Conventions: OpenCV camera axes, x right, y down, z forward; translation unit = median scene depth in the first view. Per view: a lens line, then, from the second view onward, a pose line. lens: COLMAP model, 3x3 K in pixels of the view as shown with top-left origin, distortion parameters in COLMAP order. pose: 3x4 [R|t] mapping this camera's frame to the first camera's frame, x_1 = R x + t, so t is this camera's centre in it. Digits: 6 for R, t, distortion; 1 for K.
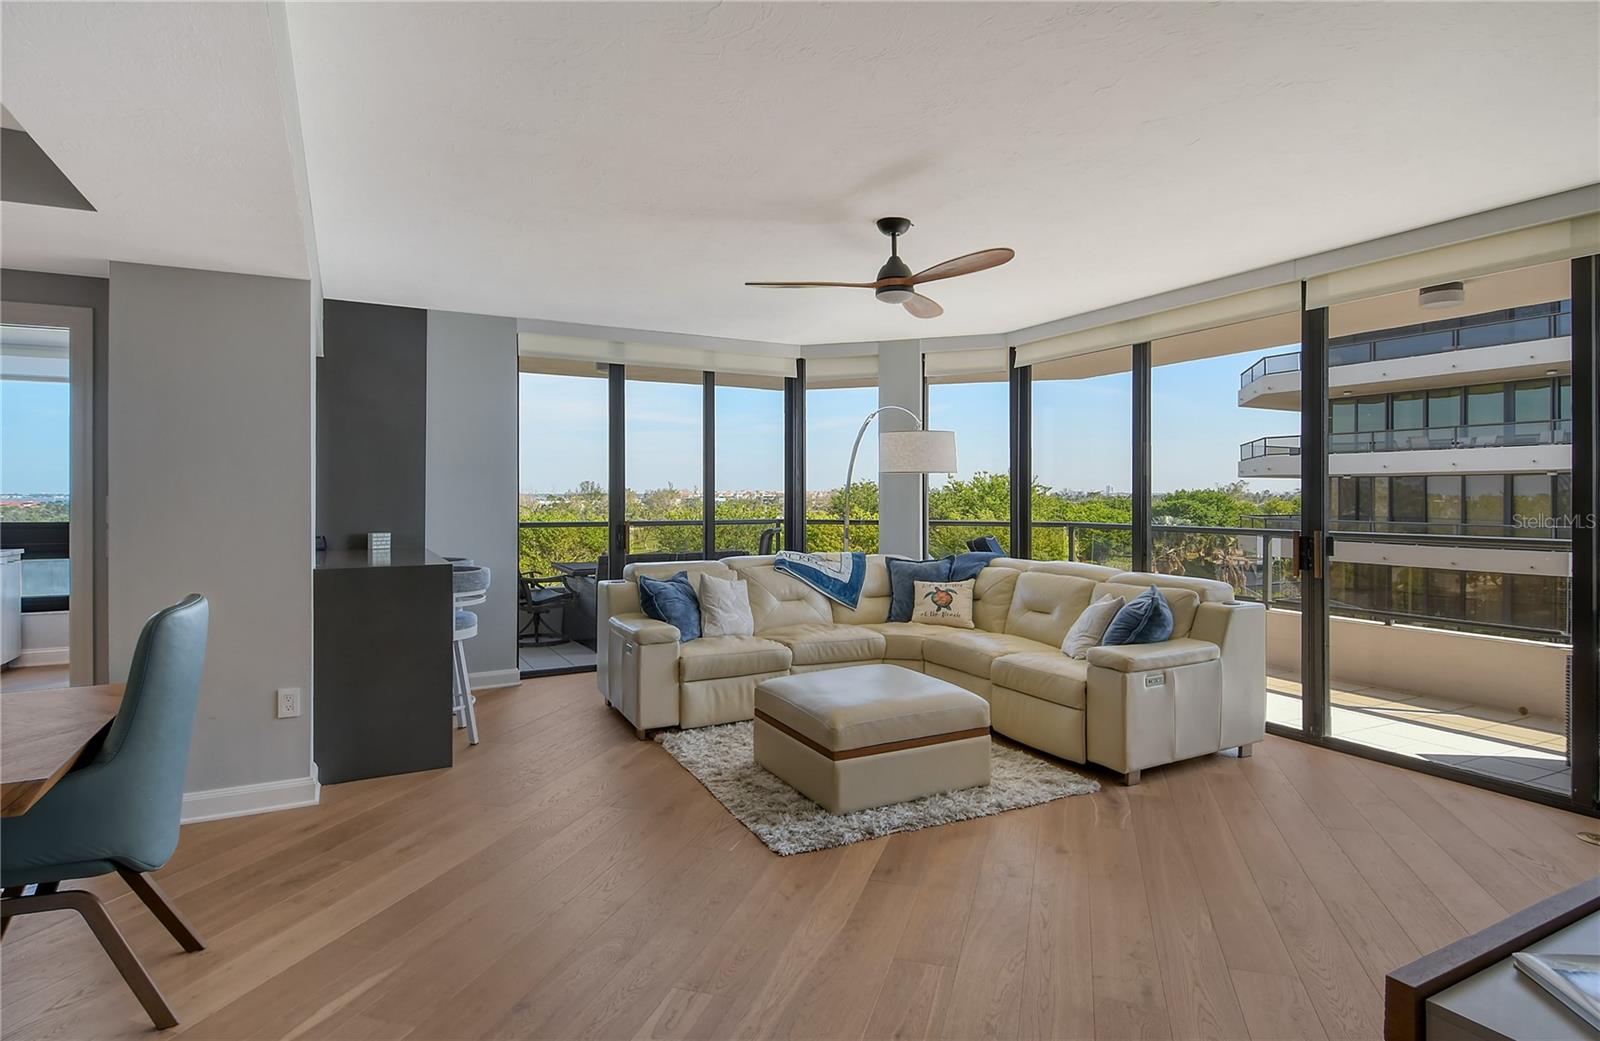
lens RADIAL K [[855.9, 0, 800.5], [0, 855.9, 510.1], [0, 0, 1]] dist [0.013503, -0.014494]
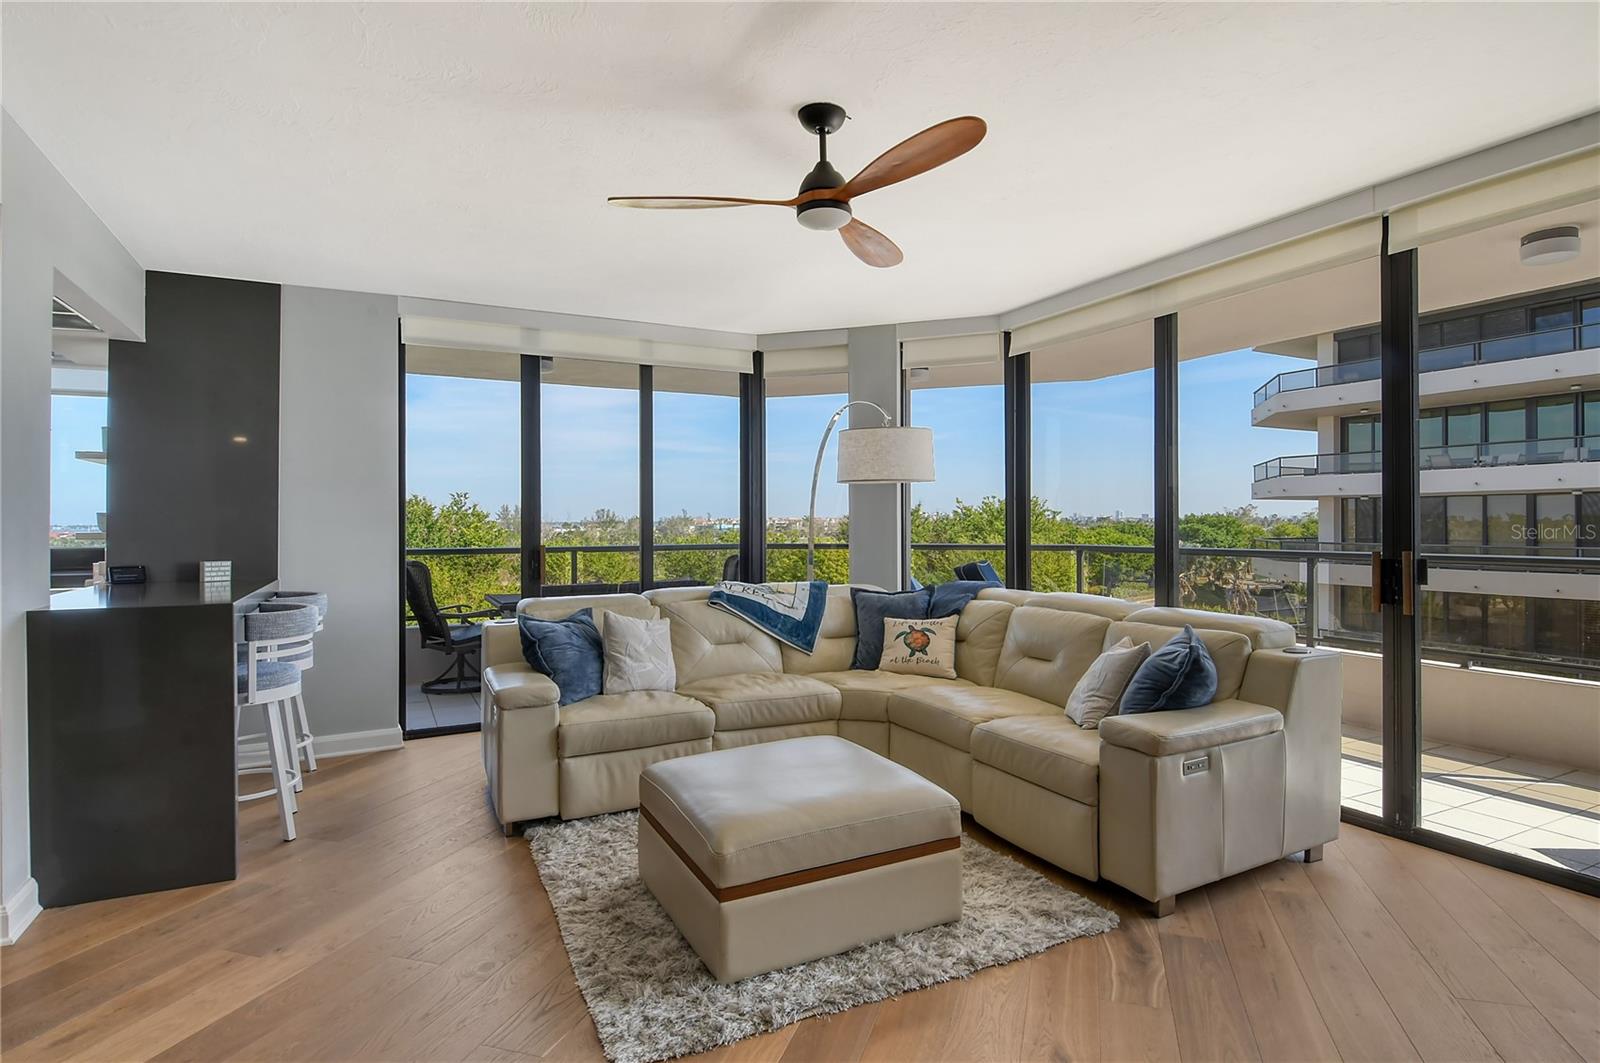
lens RADIAL K [[858.4, 0, 820.4], [0, 858.4, 540.8], [0, 0, 1]] dist [0.009193, -0.013133]
pose [[0.999919, -0.005201, 0.011574, 0.082391], [0.005141, 0.999973, 0.005210, 0.008090], [-0.011601, -0.005150, 0.999919, 0.251090]]
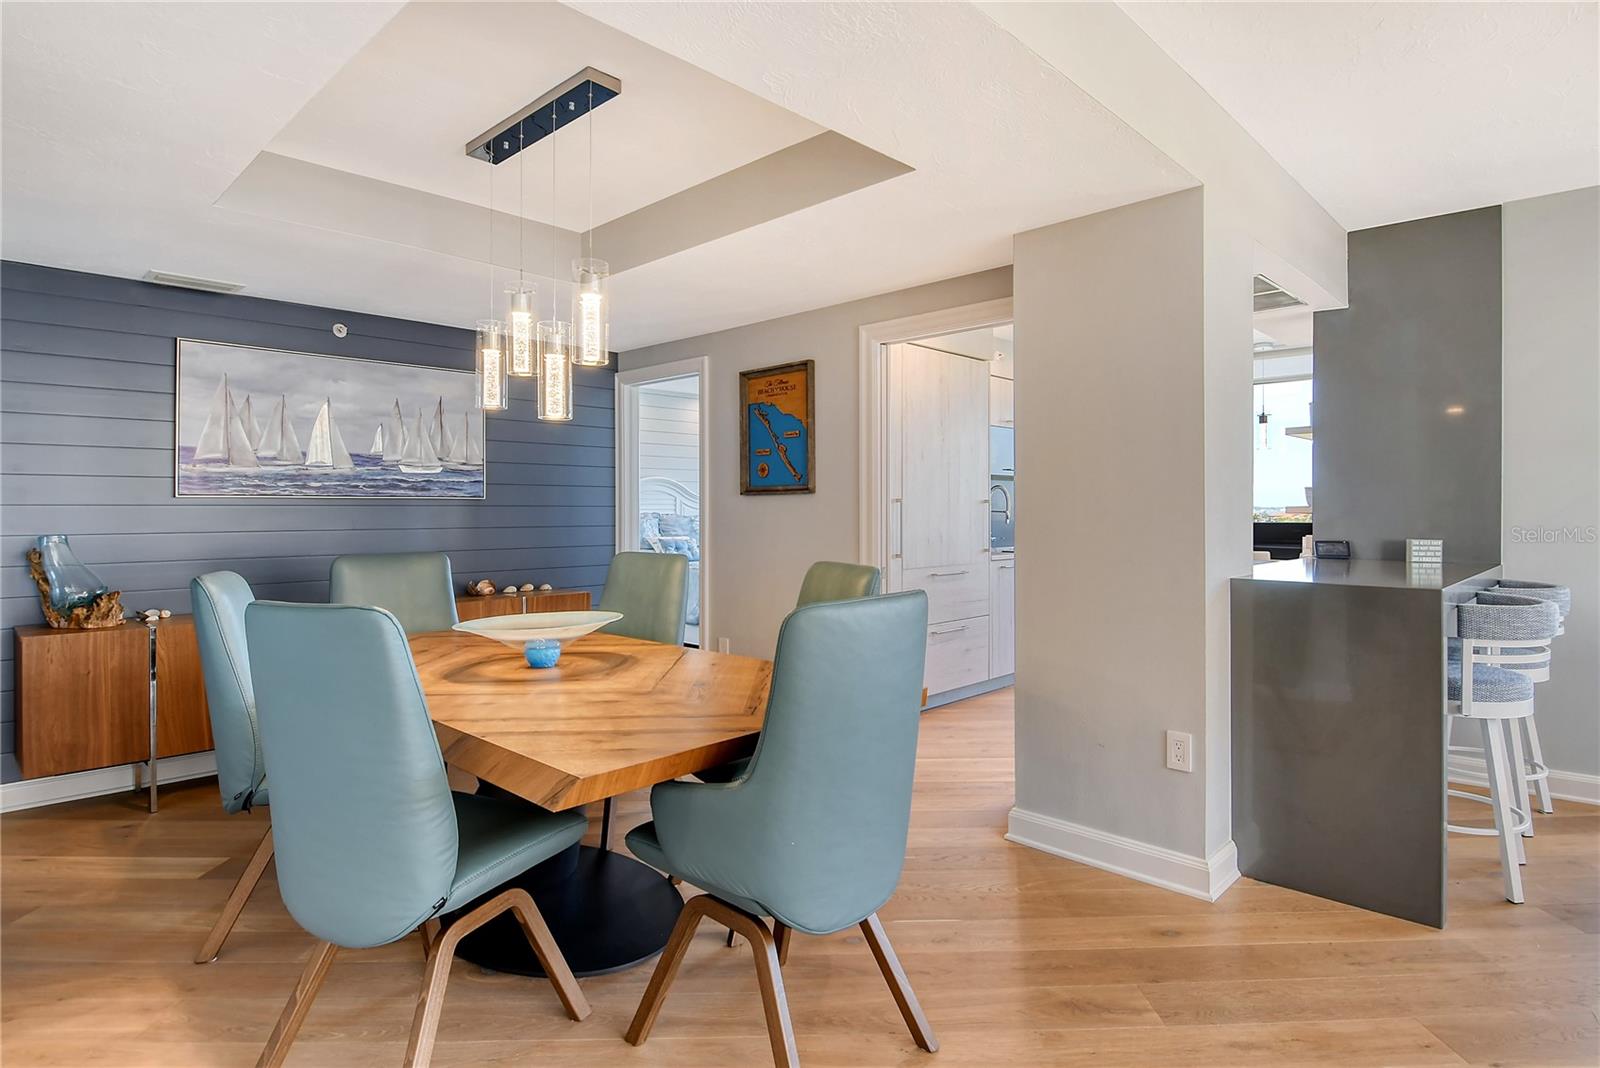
lens RADIAL K [[858.4, 0, 778.3], [0, 858.4, 495.6], [0, 0, 1]] dist [0.009193, -0.013133]
pose [[0.315542, -0.015057, -0.948792, 0.016491], [-0.011699, 0.999736, -0.019756, 0.013879], [0.948840, 0.017334, 0.315283, 0.354717]]
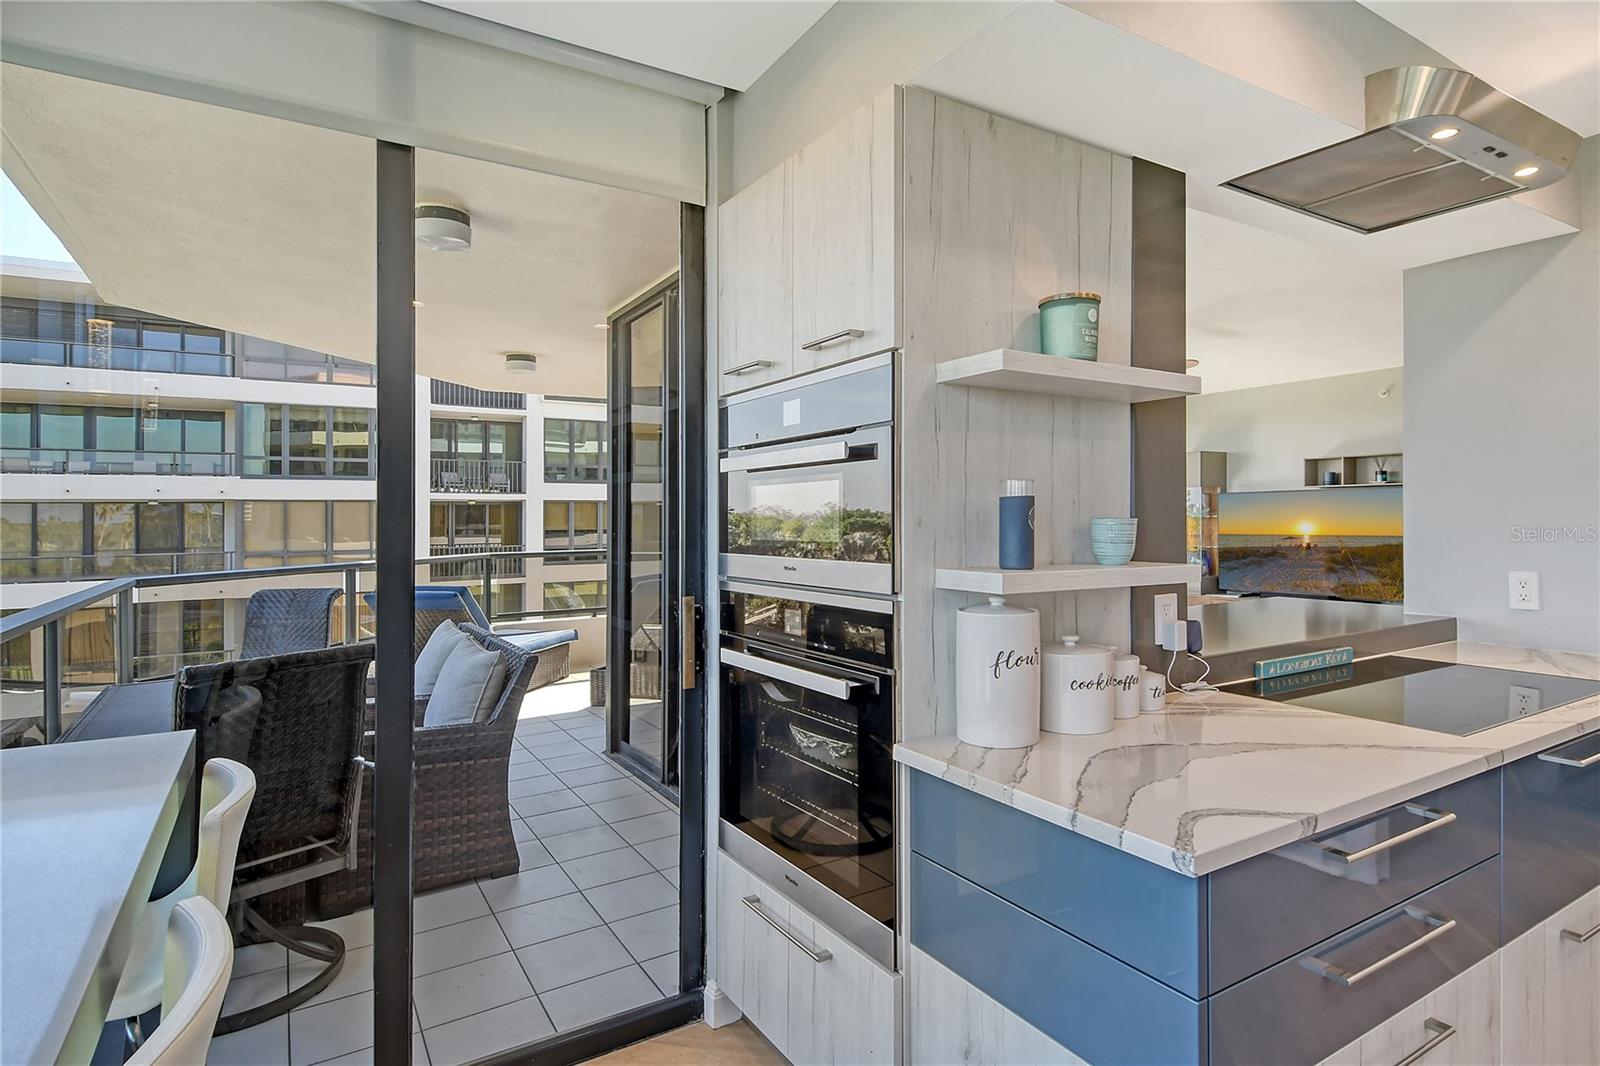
lens RADIAL K [[858.4, 0, 784.4], [0, 858.4, 502.6], [0, 0, 1]] dist [0.009193, -0.013133]
pose [[-0.063489, 0.014244, 0.997881, -1.297219], [0.027811, 0.999535, -0.012498, -0.036730], [-0.997595, 0.026958, -0.063856, 1.584392]]
